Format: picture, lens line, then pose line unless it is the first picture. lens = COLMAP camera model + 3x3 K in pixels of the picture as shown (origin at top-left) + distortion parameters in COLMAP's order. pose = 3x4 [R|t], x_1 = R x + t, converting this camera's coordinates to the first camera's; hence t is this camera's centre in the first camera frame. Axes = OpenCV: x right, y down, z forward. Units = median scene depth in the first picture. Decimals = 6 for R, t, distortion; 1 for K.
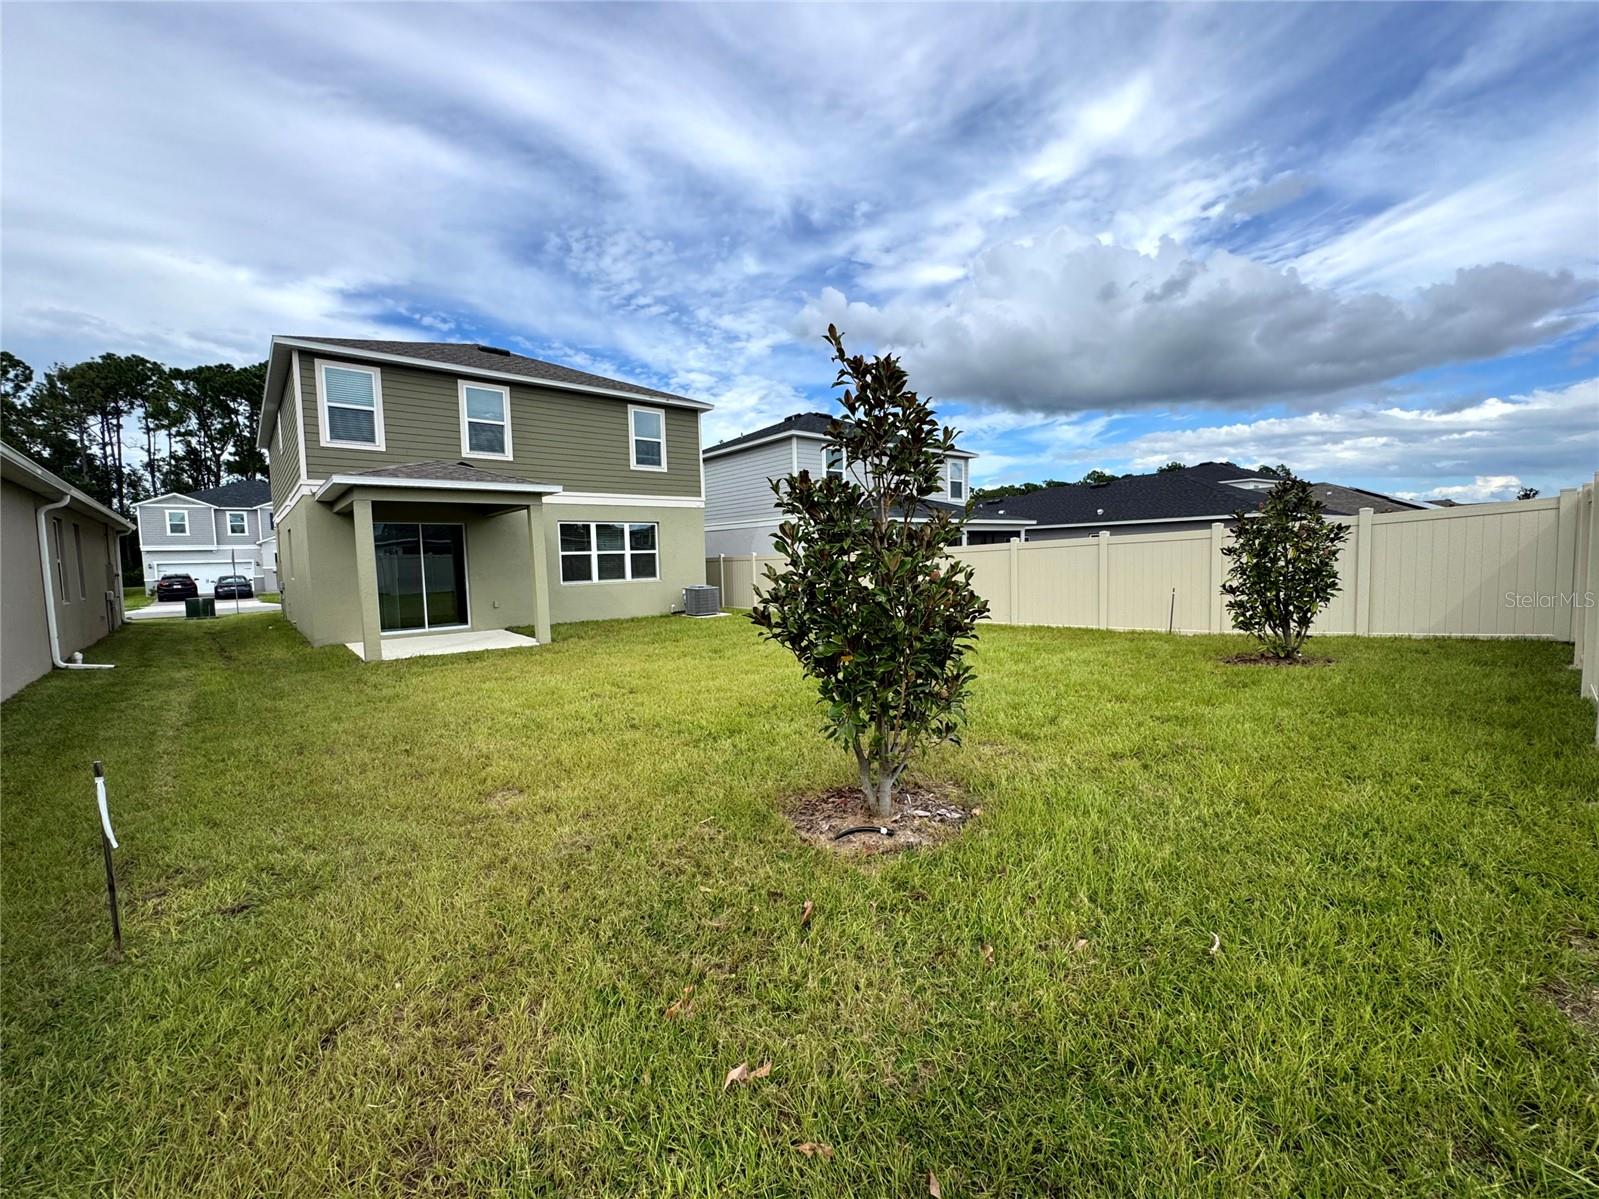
lens RADIAL K [[643.2, 0, 803.2], [0, 643.2, 600.3], [0, 0, 1]] dist [0.000673, 0.000233]
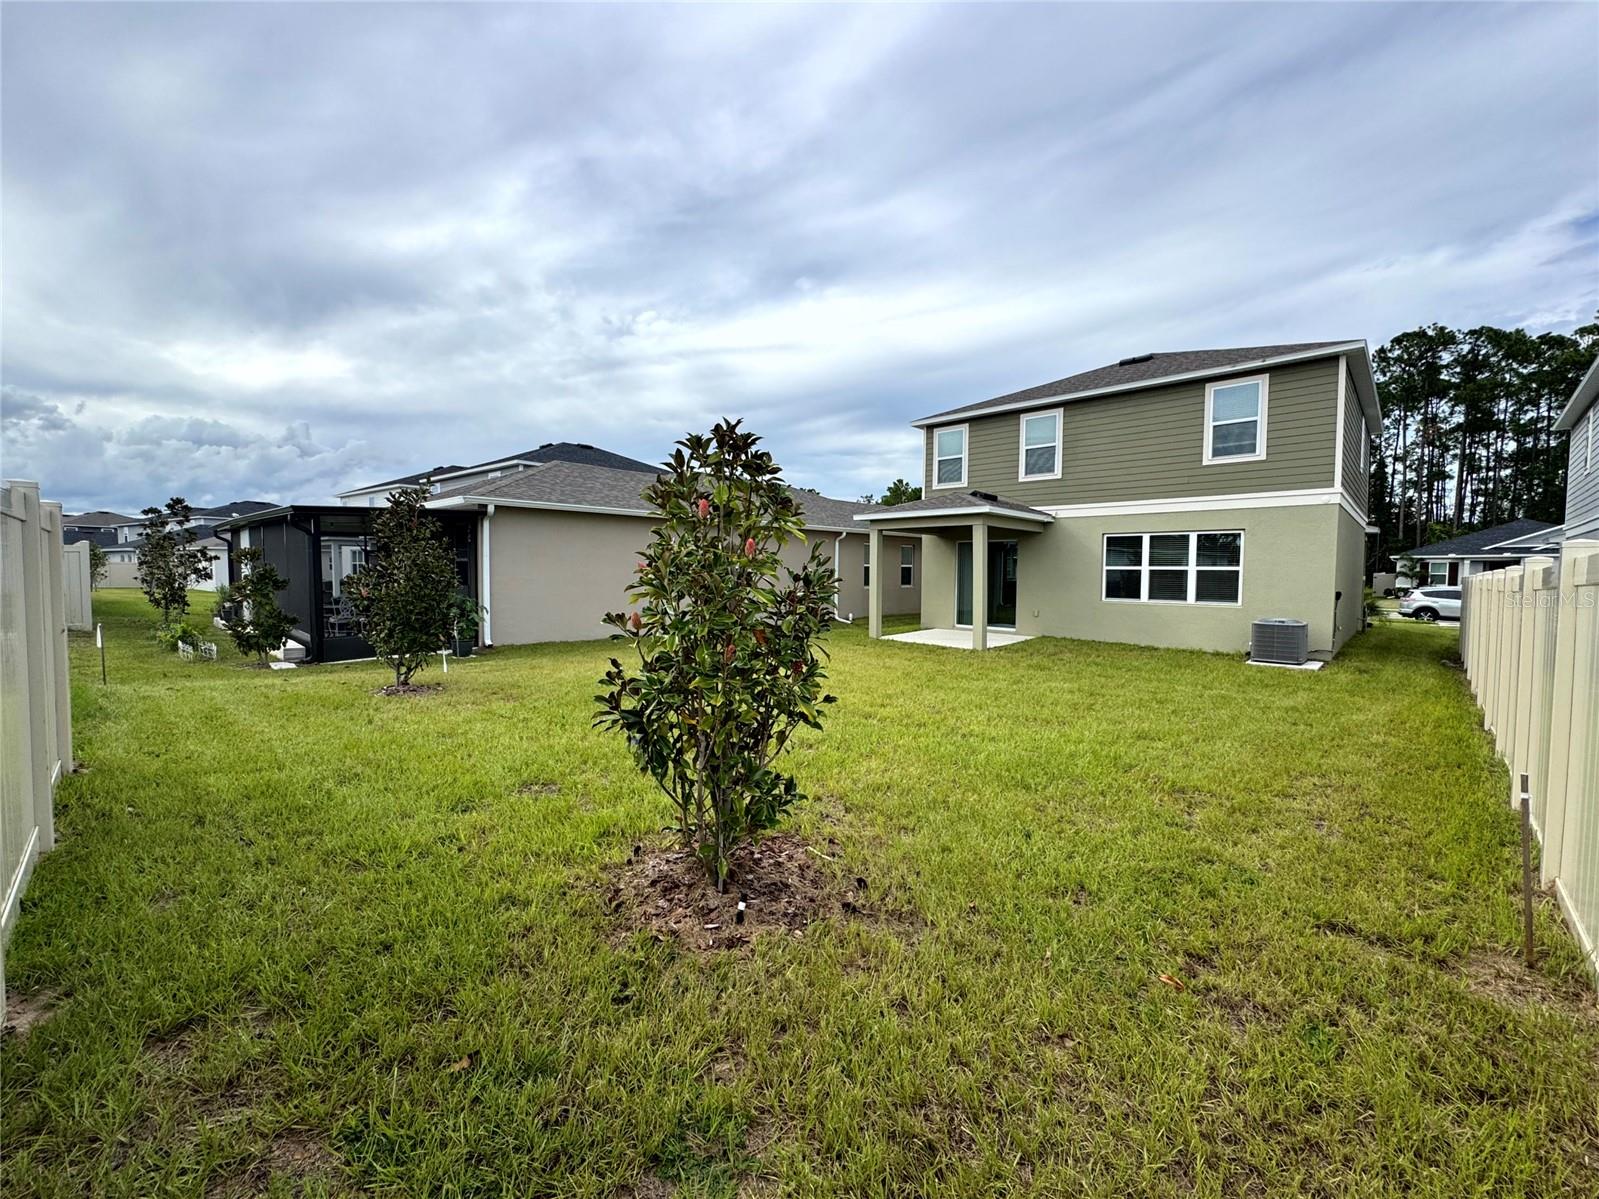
lens RADIAL K [[643.2, 0, 803.2], [0, 643.2, 600.3], [0, 0, 1]] dist [0.000673, 0.000233]
pose [[0.094561, 0.070298, -0.993034, 0.493115], [-0.084546, 0.994467, 0.062349, -0.044218], [0.991922, 0.078061, 0.099982, 0.440803]]
